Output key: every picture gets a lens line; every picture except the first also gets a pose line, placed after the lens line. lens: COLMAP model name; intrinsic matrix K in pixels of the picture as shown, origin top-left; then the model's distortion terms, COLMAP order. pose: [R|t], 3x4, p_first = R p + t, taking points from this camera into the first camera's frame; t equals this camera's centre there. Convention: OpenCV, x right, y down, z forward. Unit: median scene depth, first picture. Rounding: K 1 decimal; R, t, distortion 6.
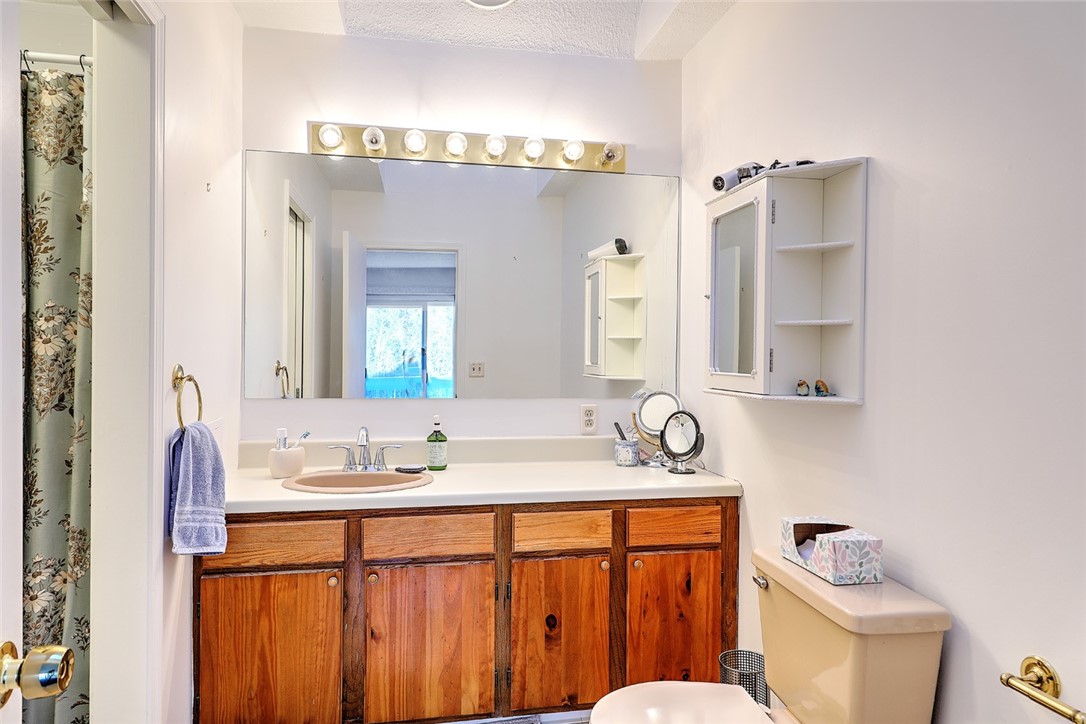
lens RADIAL K [[698.6, 0, 538.6], [0, 698.6, 361.1], [0, 0, 1]] dist [0.017136, -0.004599]
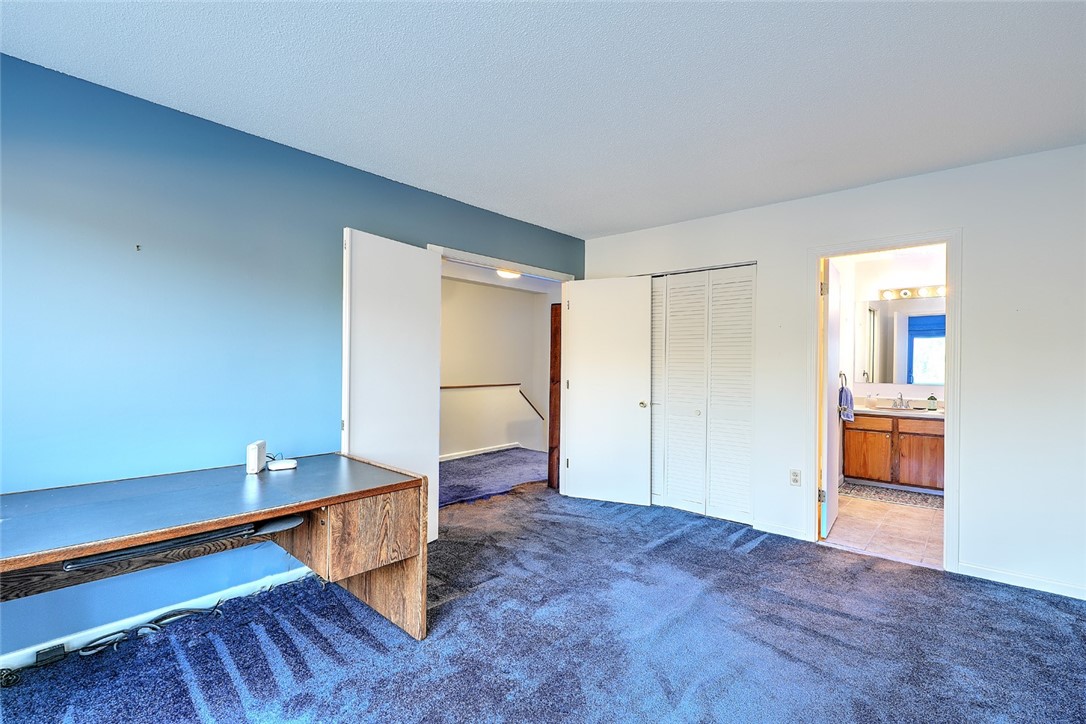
lens RADIAL K [[518.3, 0, 537.5], [0, 518.3, 366.1], [0, 0, 1]] dist [0.005004, -0.000337]
pose [[0.641934, 0.004595, -0.766746, 0.517218], [-0.015646, 0.999852, -0.007106, 0.025576], [0.766600, 0.016558, 0.641911, -1.824147]]
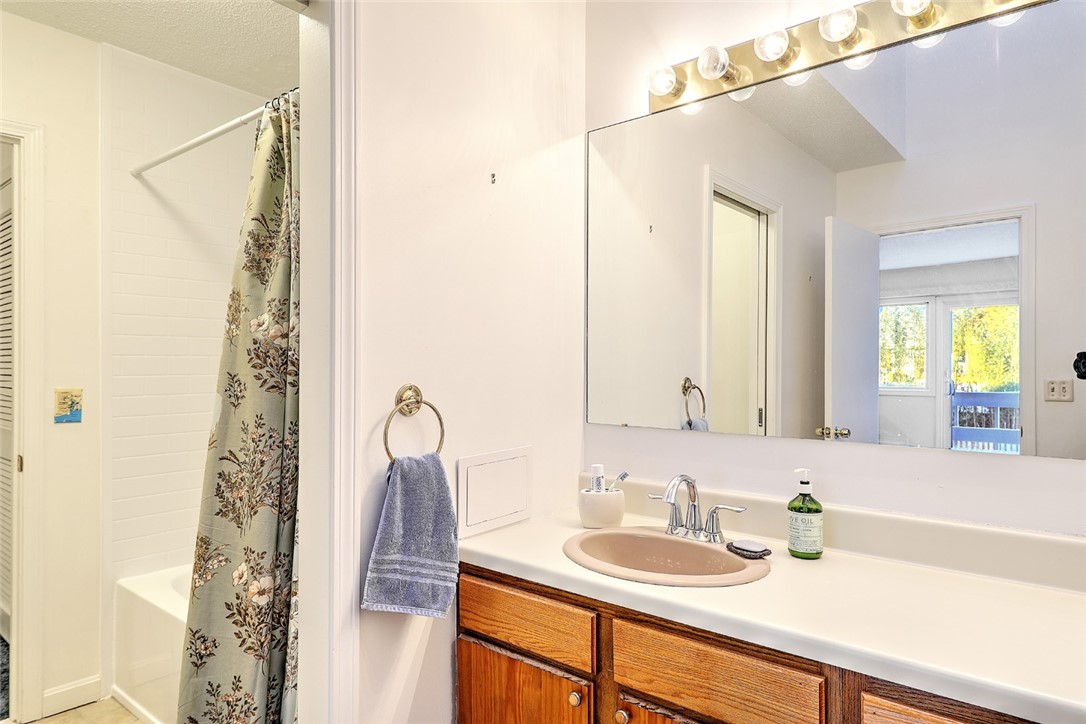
lens RADIAL K [[645.7, 0, 551.7], [0, 645.7, 360.4], [0, 0, 1]] dist [0.017662, -0.004730]
pose [[0.643645, -0.011597, -0.765237, 0.186046], [-0.002365, 0.999850, -0.017142, -0.010091], [0.765321, 0.012843, 0.643521, 0.556728]]
